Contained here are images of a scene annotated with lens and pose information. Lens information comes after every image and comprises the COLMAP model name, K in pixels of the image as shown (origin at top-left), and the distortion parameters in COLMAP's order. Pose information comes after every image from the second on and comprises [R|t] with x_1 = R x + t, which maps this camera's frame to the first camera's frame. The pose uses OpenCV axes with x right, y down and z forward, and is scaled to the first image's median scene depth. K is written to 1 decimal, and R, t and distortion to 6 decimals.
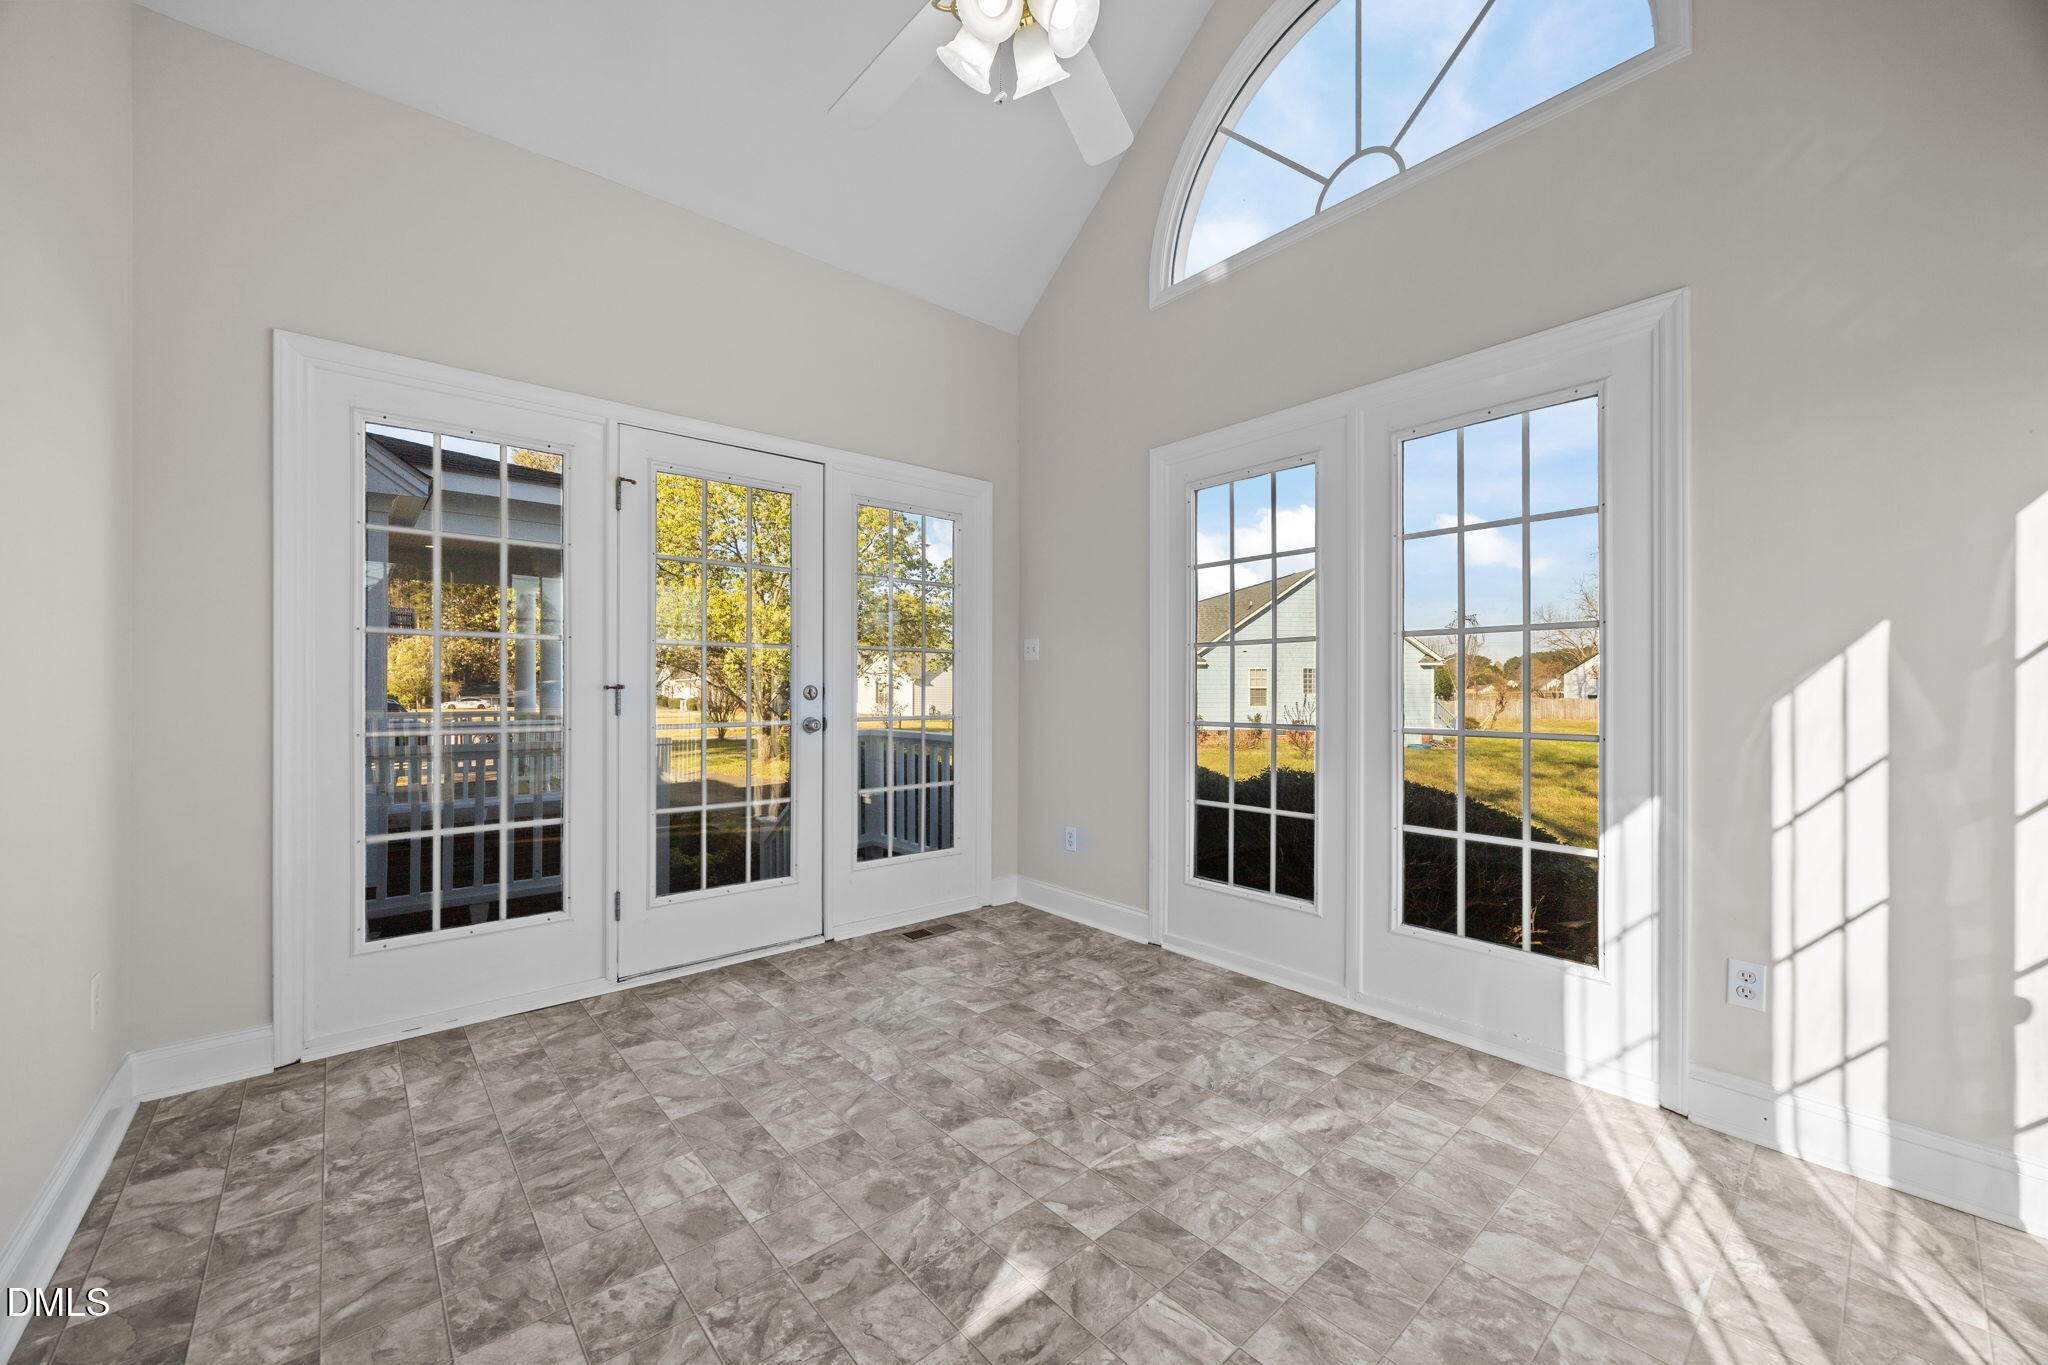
lens RADIAL K [[791.7, 0, 1034.1], [0, 791.7, 681.6], [0, 0, 1]] dist [-0.004161, 0.000066]
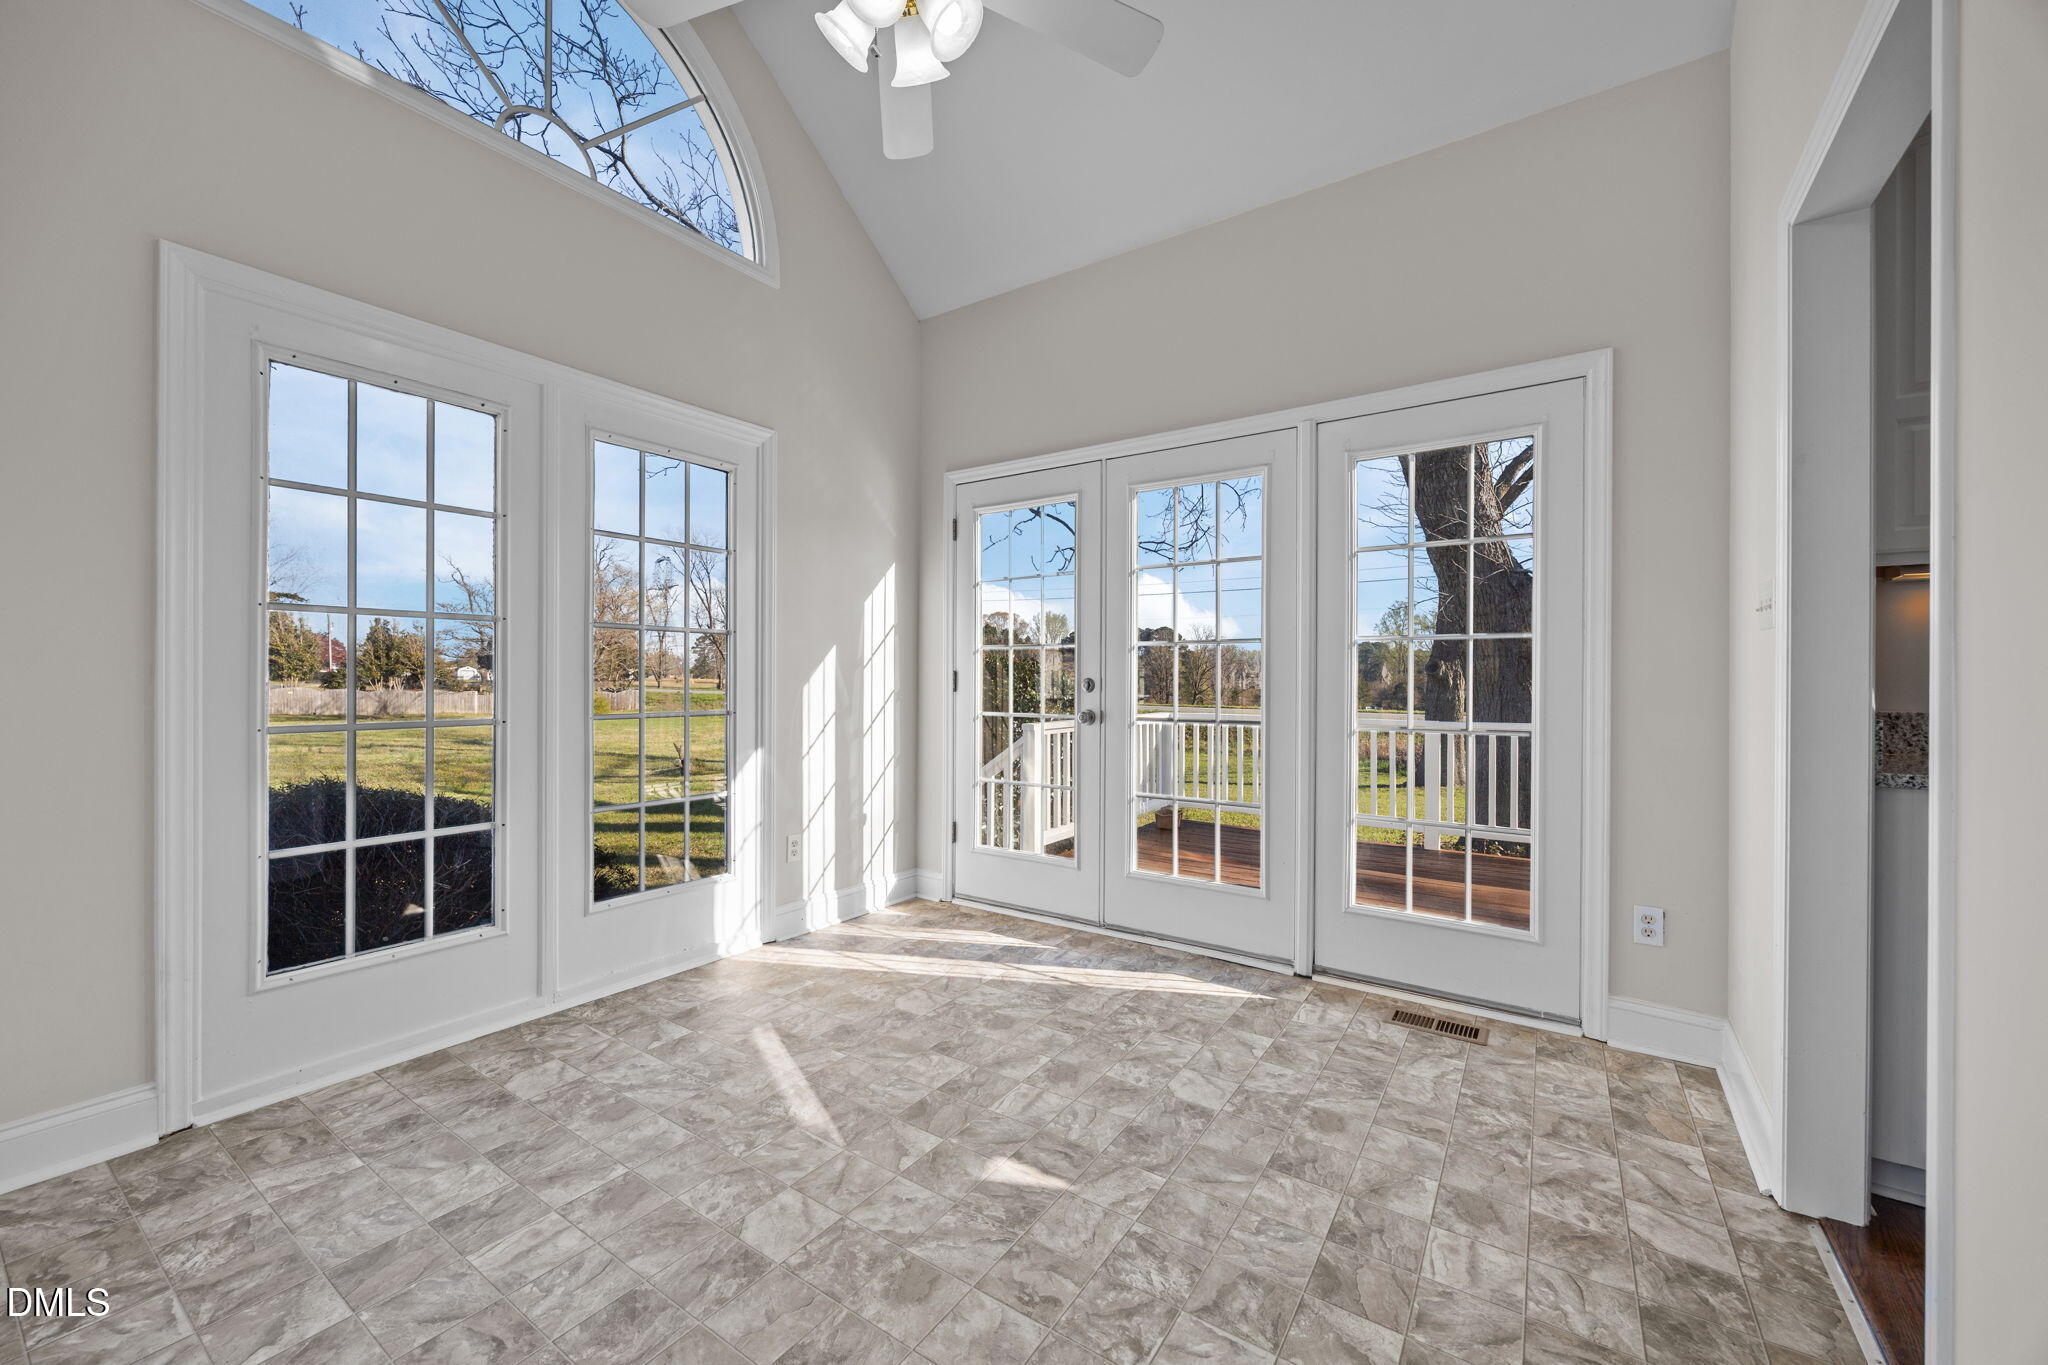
lens RADIAL K [[783.6, 0, 997.2], [0, 783.6, 691.0], [0, 0, 1]] dist [-0.004100, 0.001224]
pose [[-0.243276, -0.010744, 0.969898, -0.751800], [-0.017170, 0.999830, 0.006769, 0.012632], [-0.969805, -0.015006, -0.243419, 0.843505]]
